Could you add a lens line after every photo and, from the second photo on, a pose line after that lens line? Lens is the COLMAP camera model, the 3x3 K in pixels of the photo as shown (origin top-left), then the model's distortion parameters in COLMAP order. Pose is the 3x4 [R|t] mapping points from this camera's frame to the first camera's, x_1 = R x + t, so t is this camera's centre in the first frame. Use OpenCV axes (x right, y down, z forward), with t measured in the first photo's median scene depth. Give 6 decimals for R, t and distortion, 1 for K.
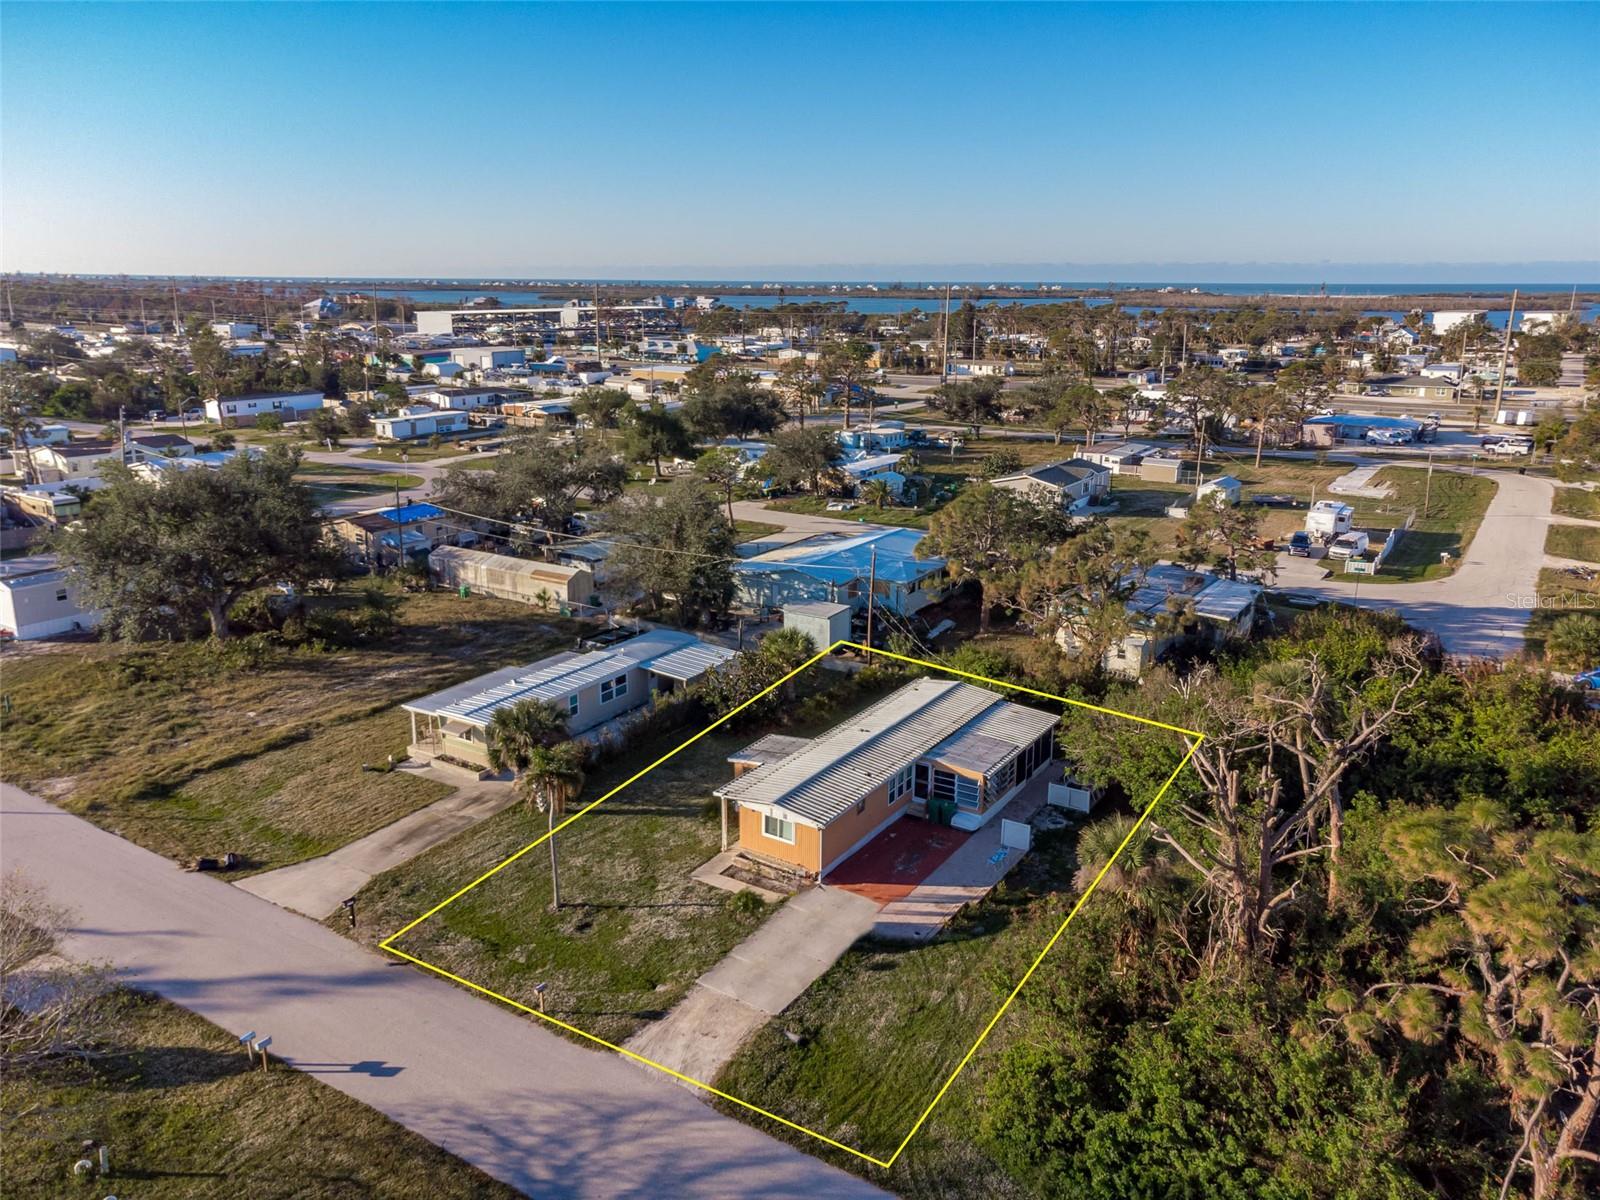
lens RADIAL K [[1198.2, 0, 800.0], [0, 1198.2, 600.0], [0, 0, 1]] dist [0.002529, -0.002066]
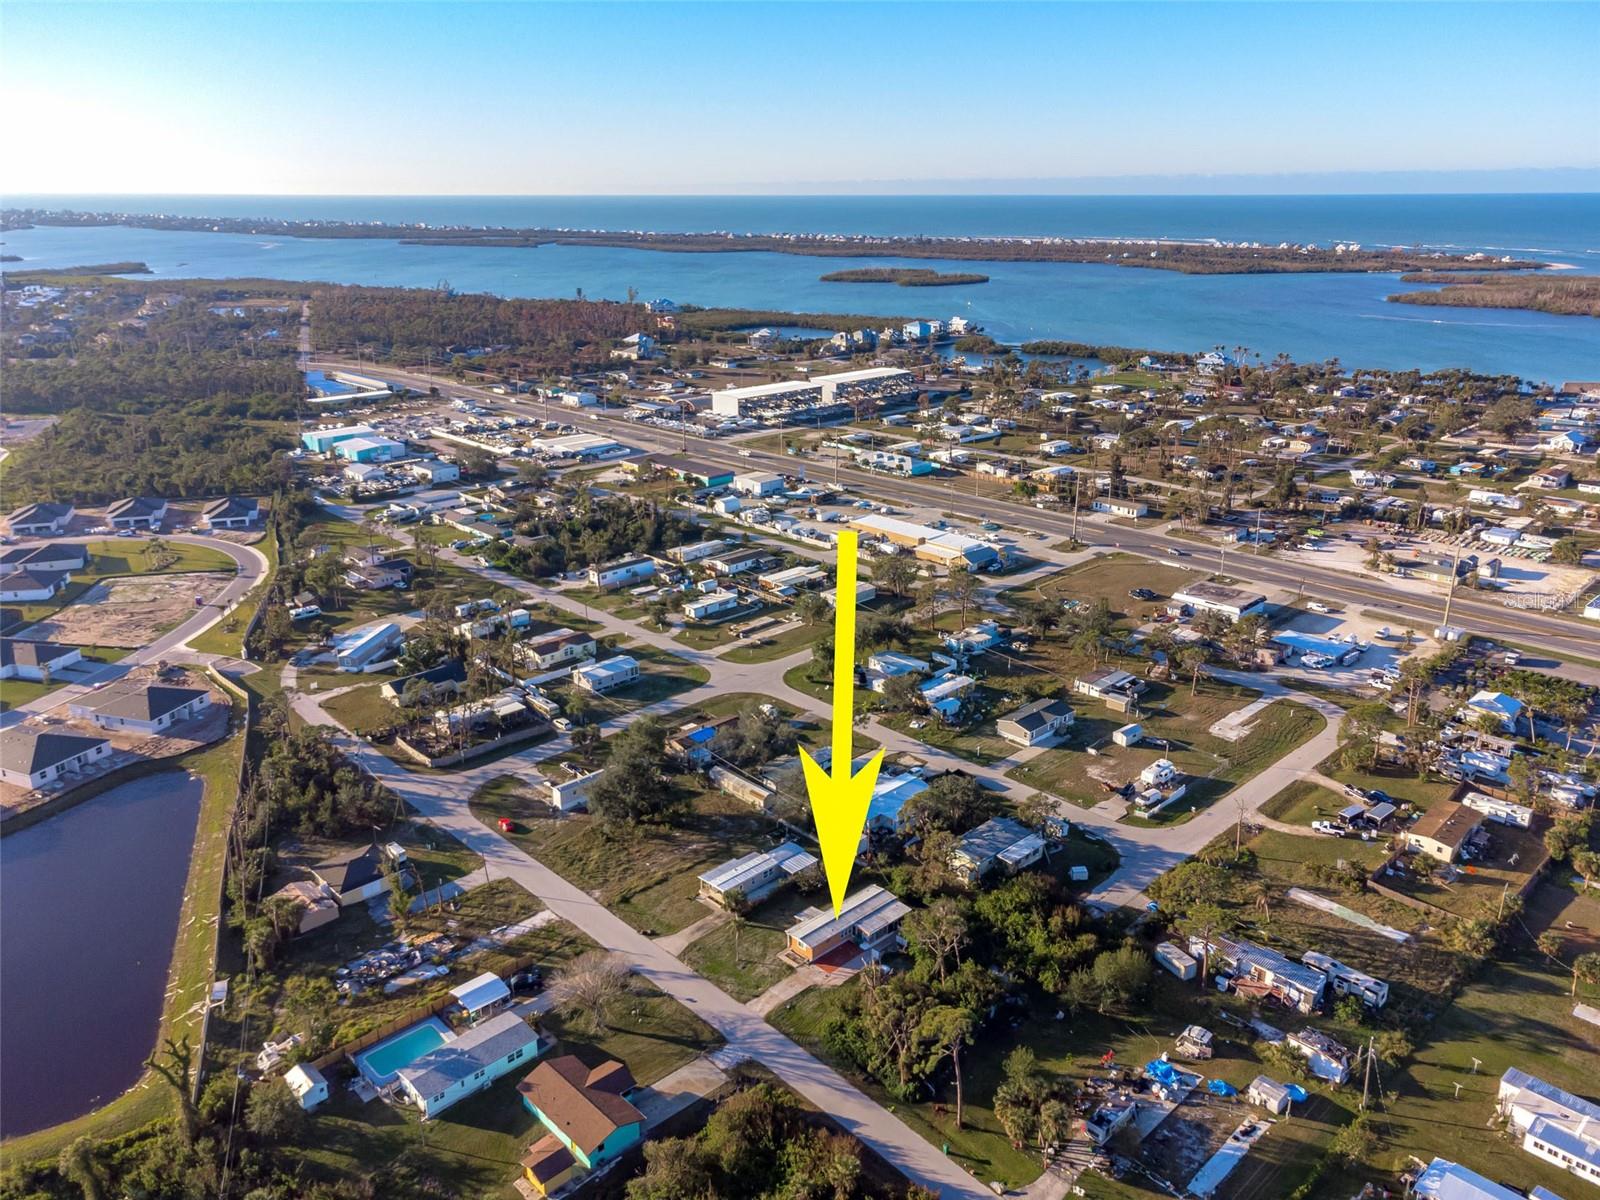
lens RADIAL K [[1198.2, 0, 800.0], [0, 1198.2, 600.0], [0, 0, 1]] dist [0.002529, -0.002066]
pose [[0.972993, 0.077095, -0.217582, 0.591593], [-0.062014, 0.995229, 0.075319, -0.960778], [0.222350, -0.059792, 0.973132, -2.087761]]
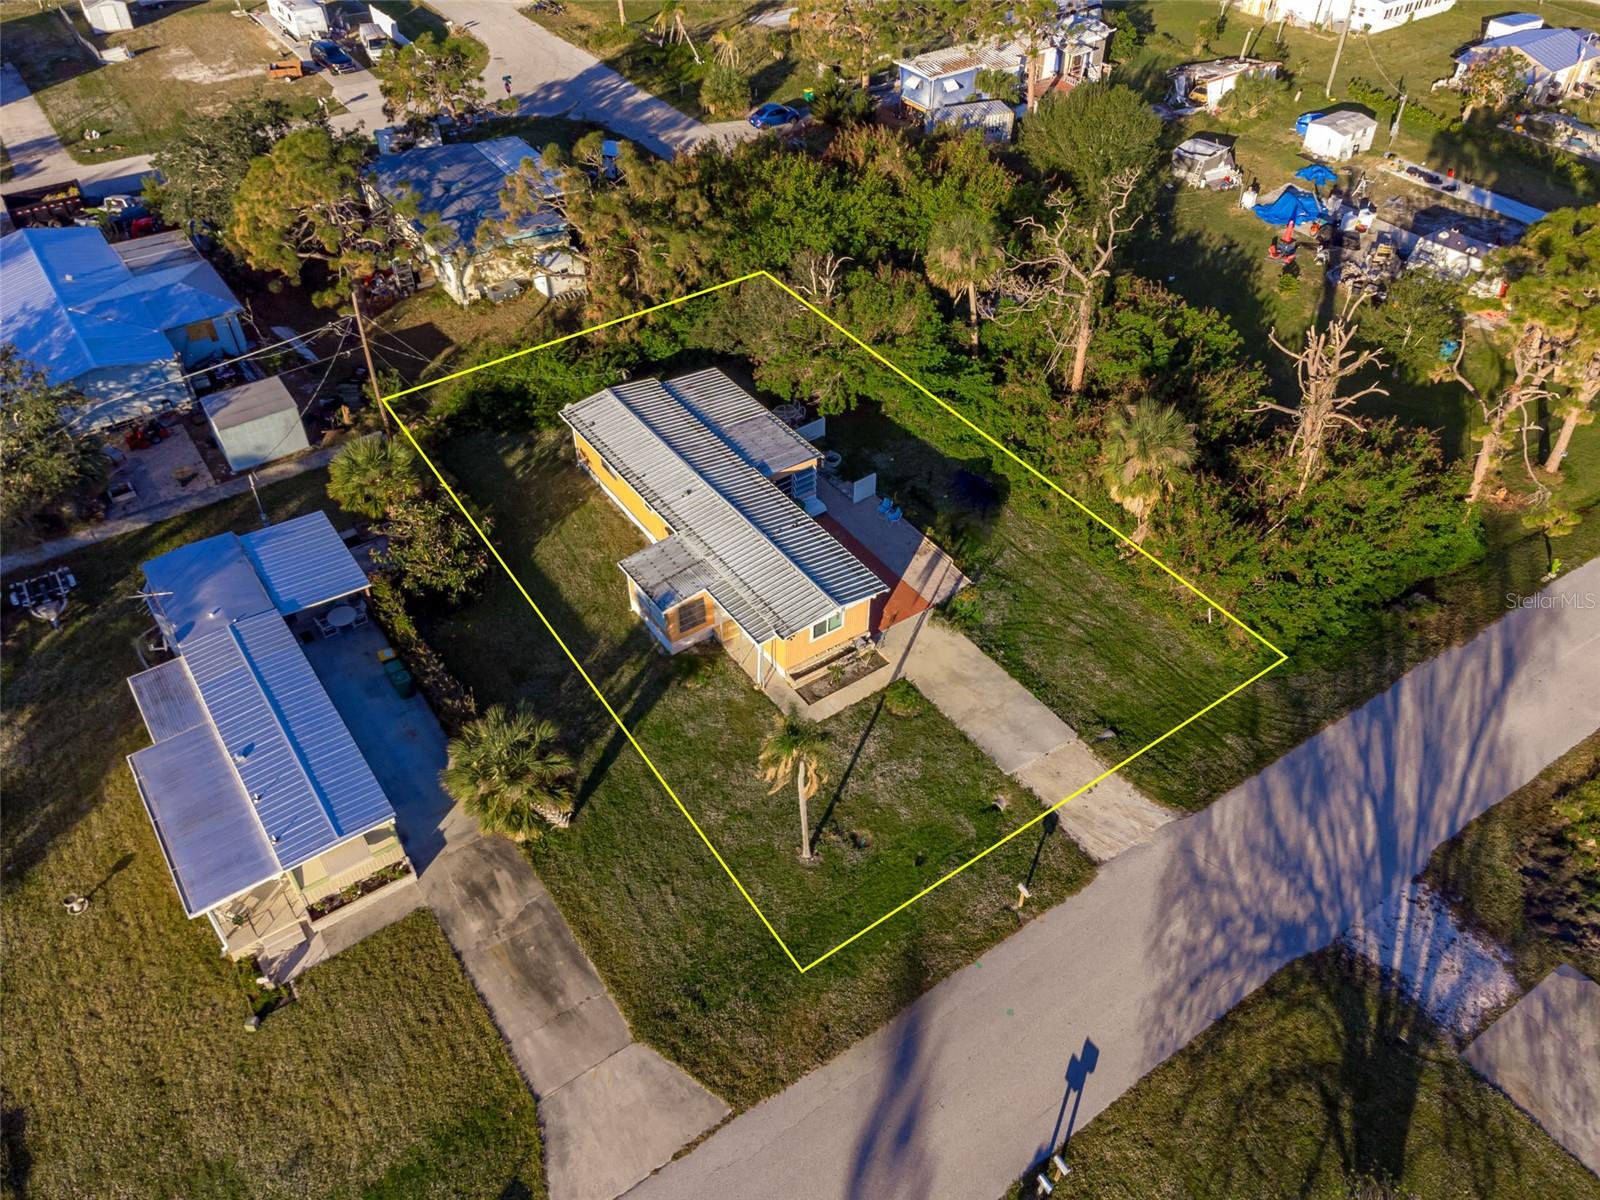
lens RADIAL K [[1158.1, 0, 800.0], [0, 1158.1, 600.0], [0, 0, 1]] dist [0.002283, 0.035730]
pose [[0.384938, -0.634751, 0.670011, -0.555620], [0.240309, 0.769842, 0.591265, -0.325475], [-0.891109, -0.066591, 0.448878, 0.555611]]
